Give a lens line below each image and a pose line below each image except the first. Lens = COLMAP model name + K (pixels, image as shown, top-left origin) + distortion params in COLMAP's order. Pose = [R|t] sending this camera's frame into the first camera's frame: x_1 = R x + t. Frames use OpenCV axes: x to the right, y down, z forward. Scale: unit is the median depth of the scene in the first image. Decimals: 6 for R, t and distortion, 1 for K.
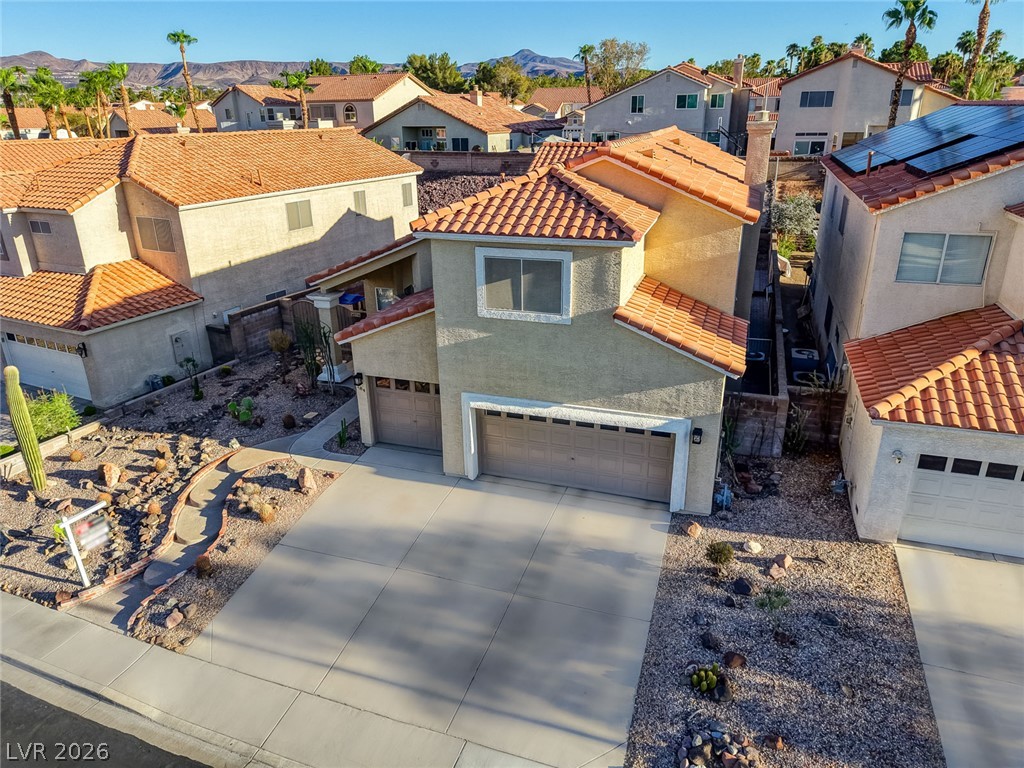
lens RADIAL K [[690.5, 0, 507.4], [0, 690.5, 383.5], [0, 0, 1]] dist [0.022643, -0.023173]
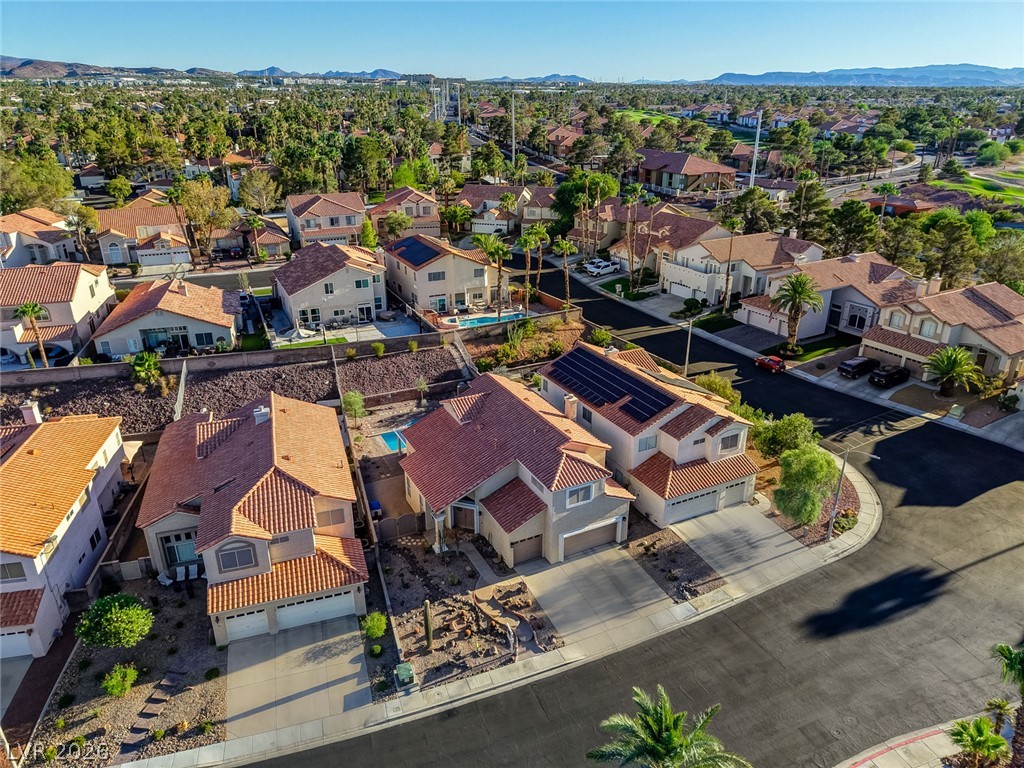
lens RADIAL K [[690.5, 0, 507.4], [0, 690.5, 383.5], [0, 0, 1]] dist [0.022643, -0.023173]
pose [[0.702387, -0.261762, 0.661916, -1.994500], [0.253758, 0.960909, 0.110729, -0.984249], [-0.665026, 0.090192, 0.741354, -1.082523]]
